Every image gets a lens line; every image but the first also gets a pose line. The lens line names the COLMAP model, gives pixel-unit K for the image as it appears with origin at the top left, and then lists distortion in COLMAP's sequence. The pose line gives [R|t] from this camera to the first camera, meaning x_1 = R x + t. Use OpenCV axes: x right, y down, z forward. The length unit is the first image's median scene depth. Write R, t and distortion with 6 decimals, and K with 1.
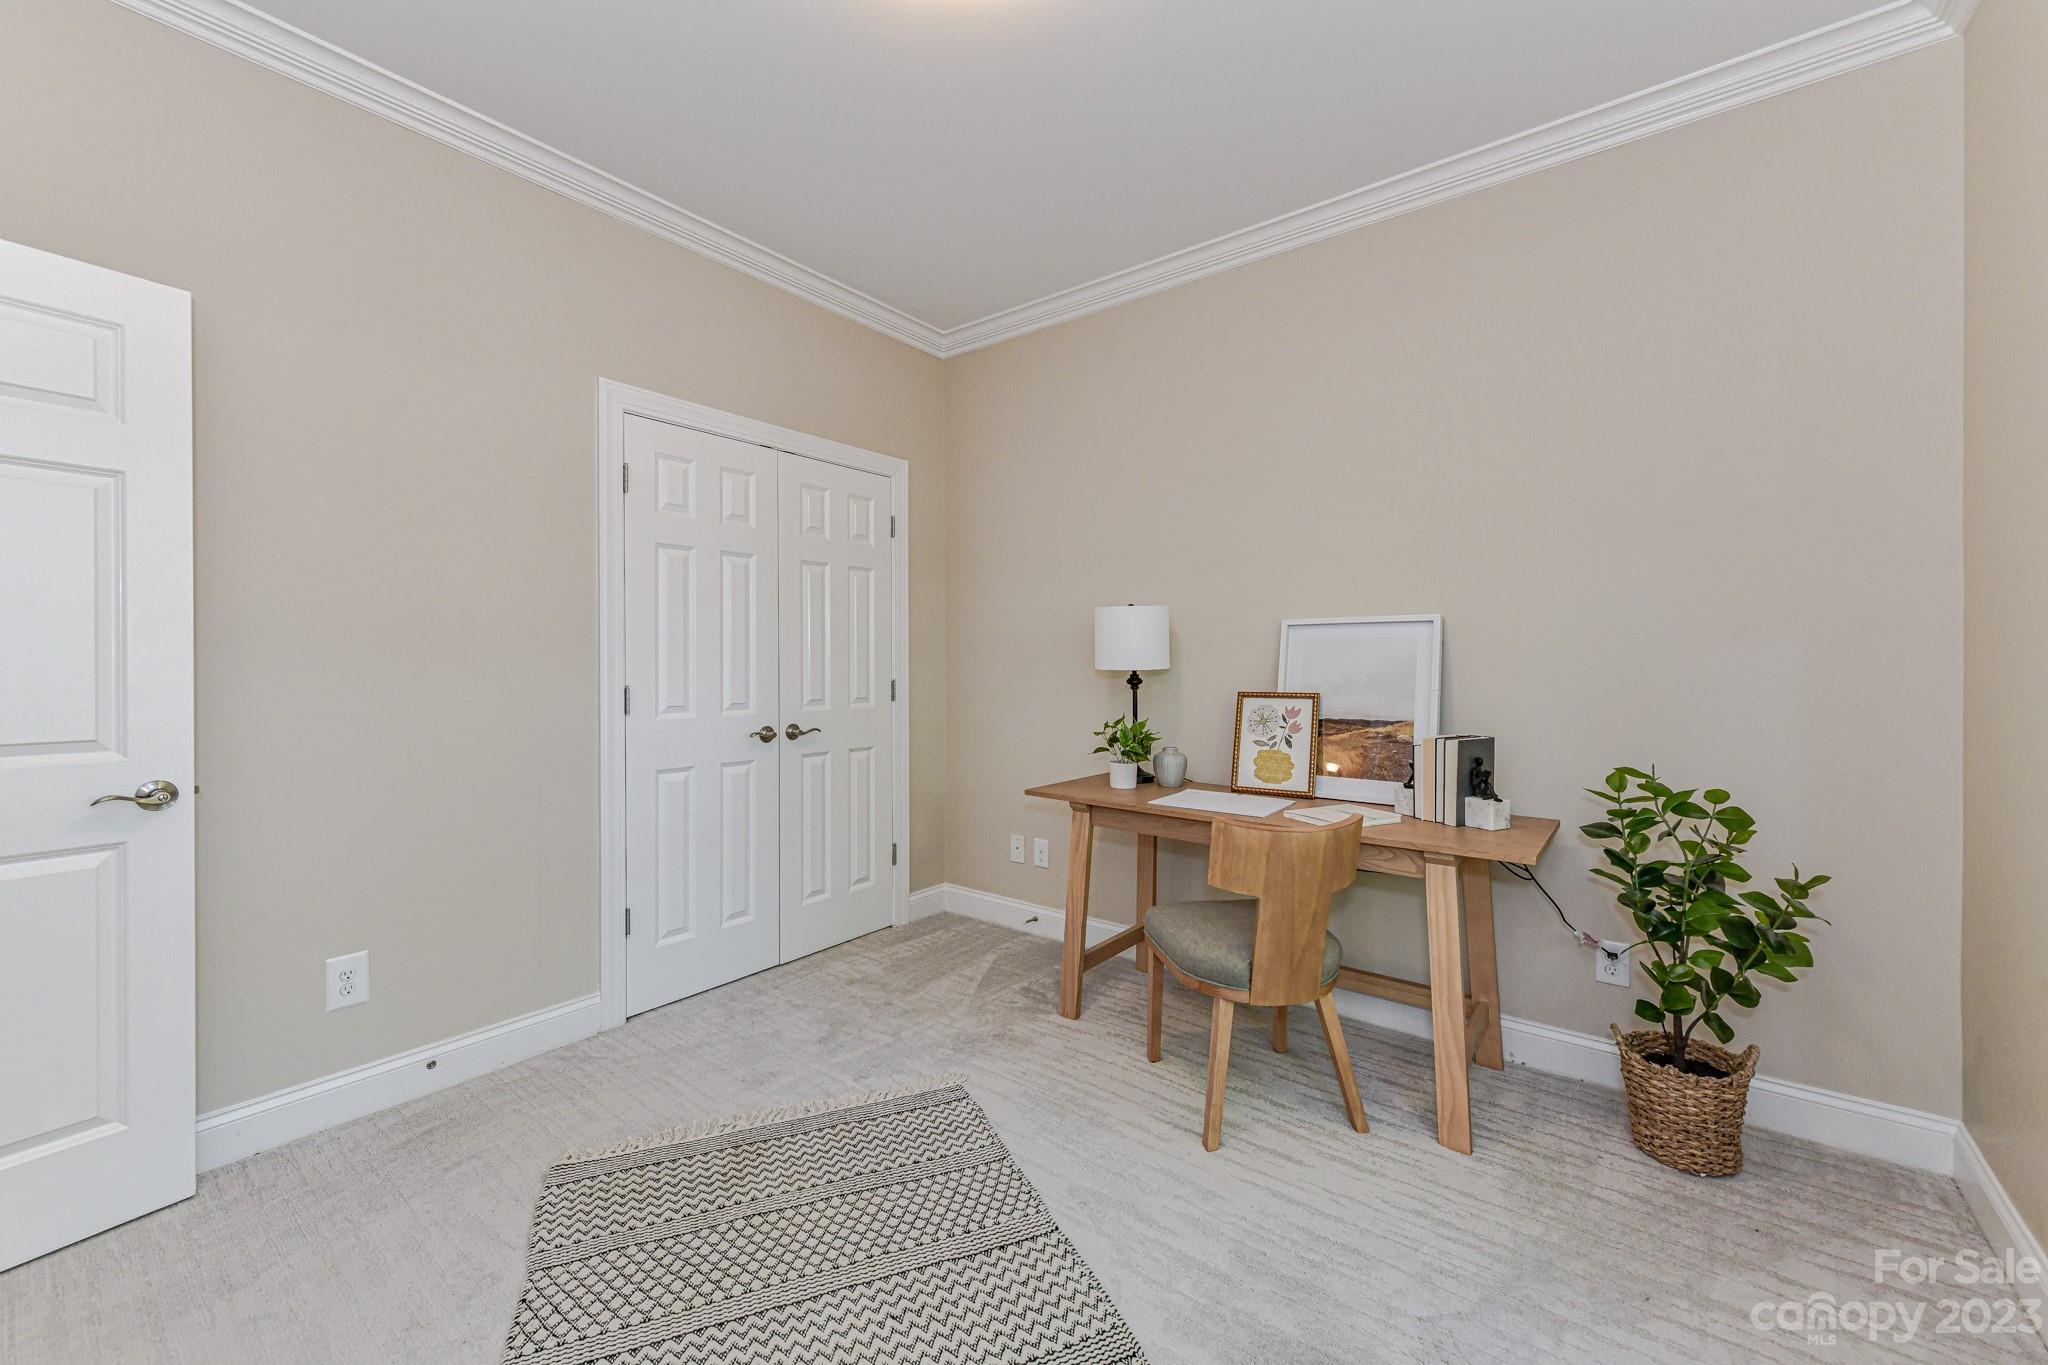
lens RADIAL K [[811.6, 0, 1019.0], [0, 811.6, 676.5], [0, 0, 1]] dist [0.006688, -0.001517]
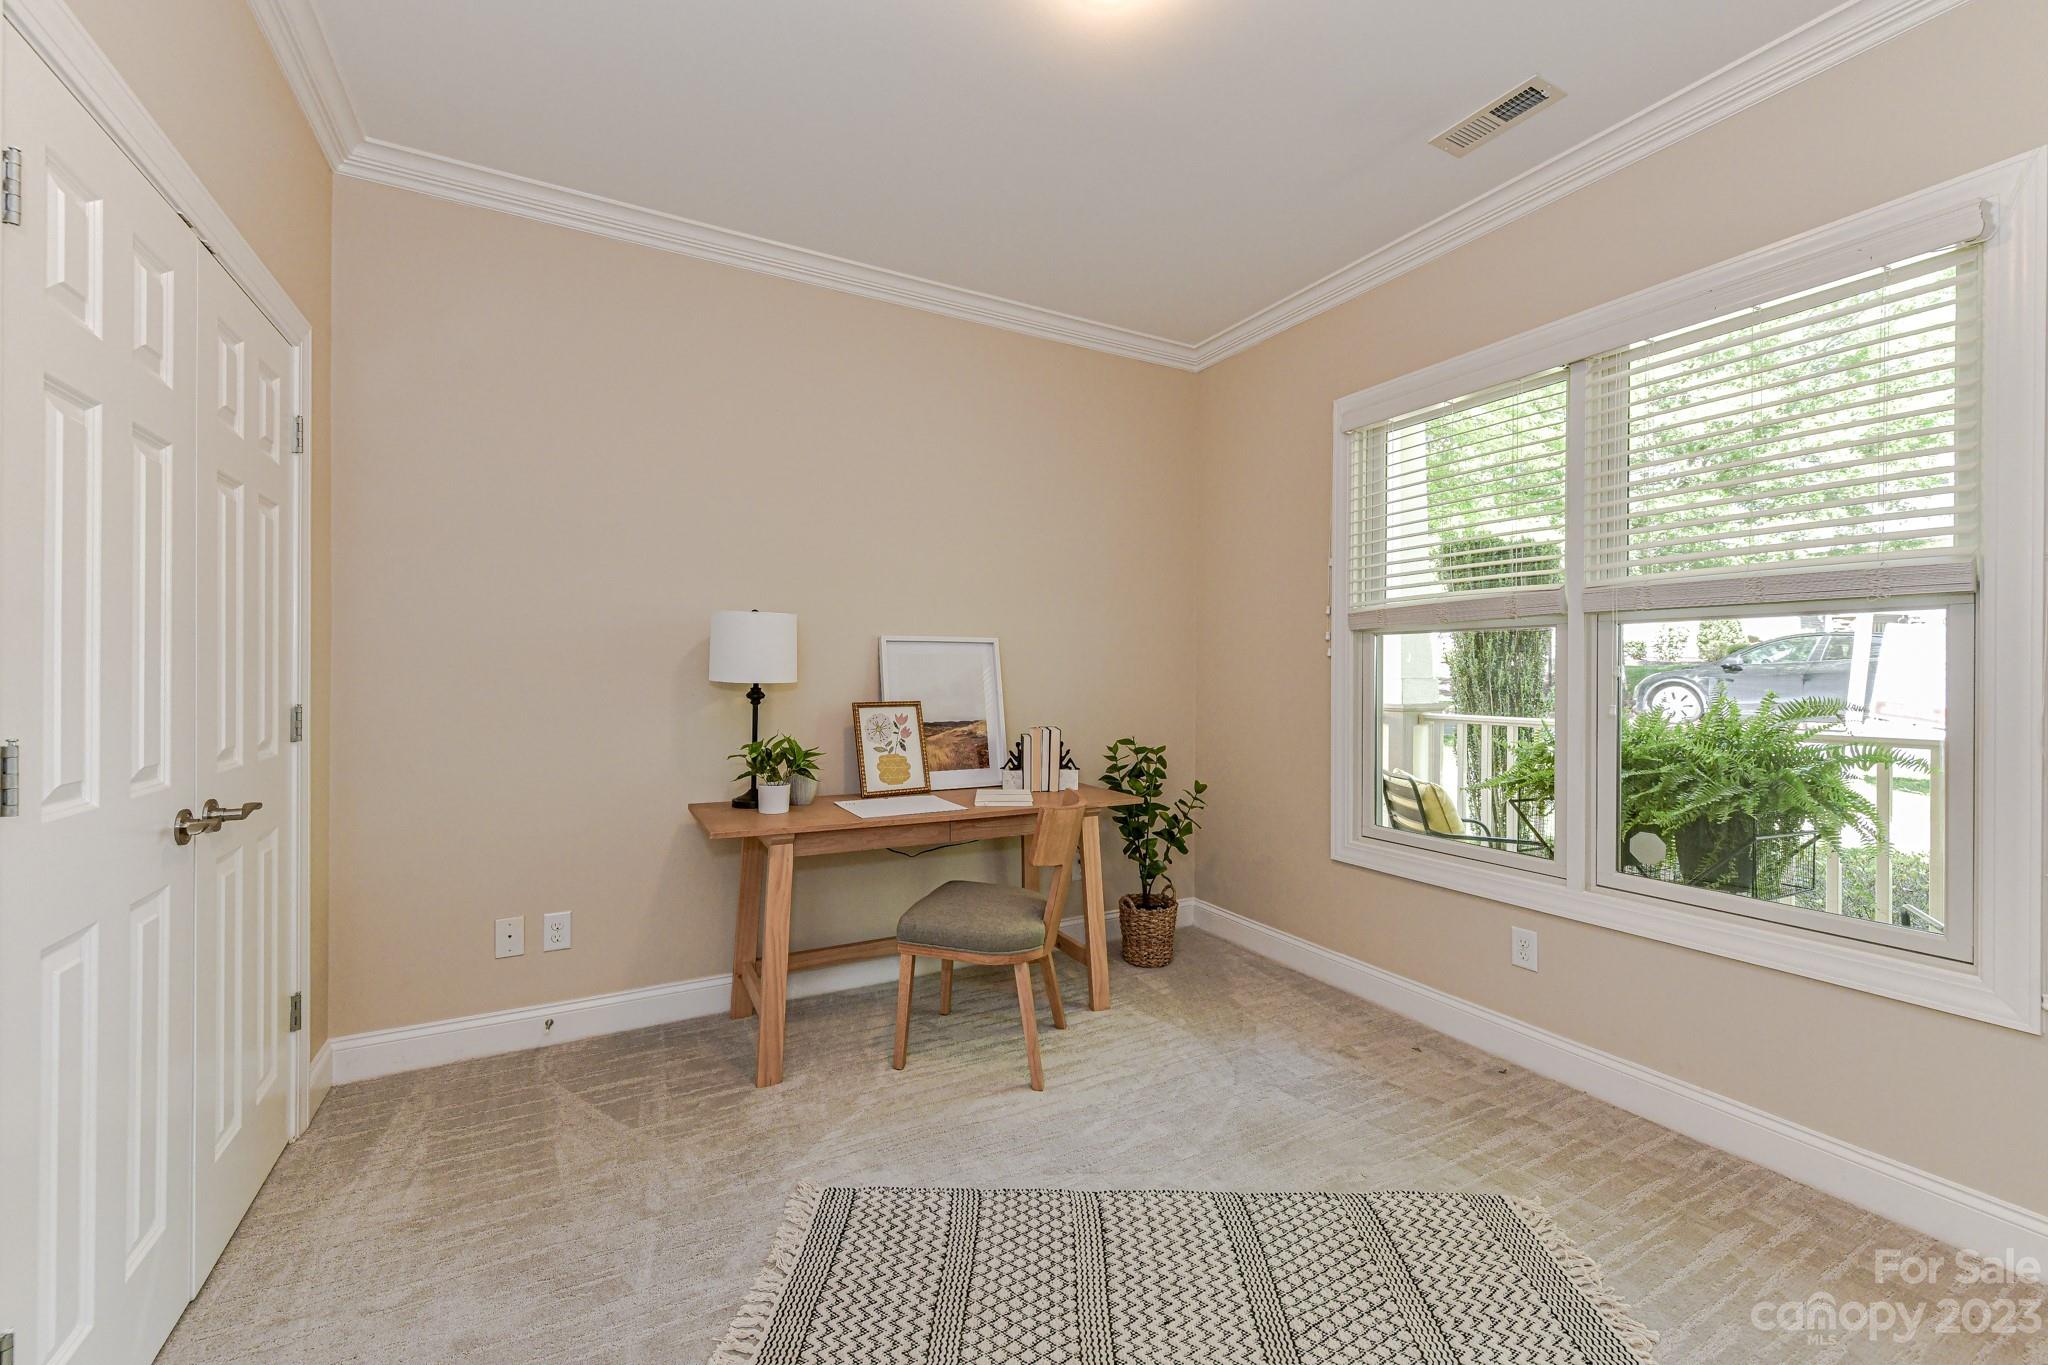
lens RADIAL K [[811.6, 0, 1019.8], [0, 811.6, 672.5], [0, 0, 1]] dist [0.006688, -0.001517]
pose [[0.394092, -0.002046, 0.919069, -0.628135], [0.009585, 0.999952, -0.001884, -0.016300], [-0.919021, 0.009552, 0.394093, 0.407270]]
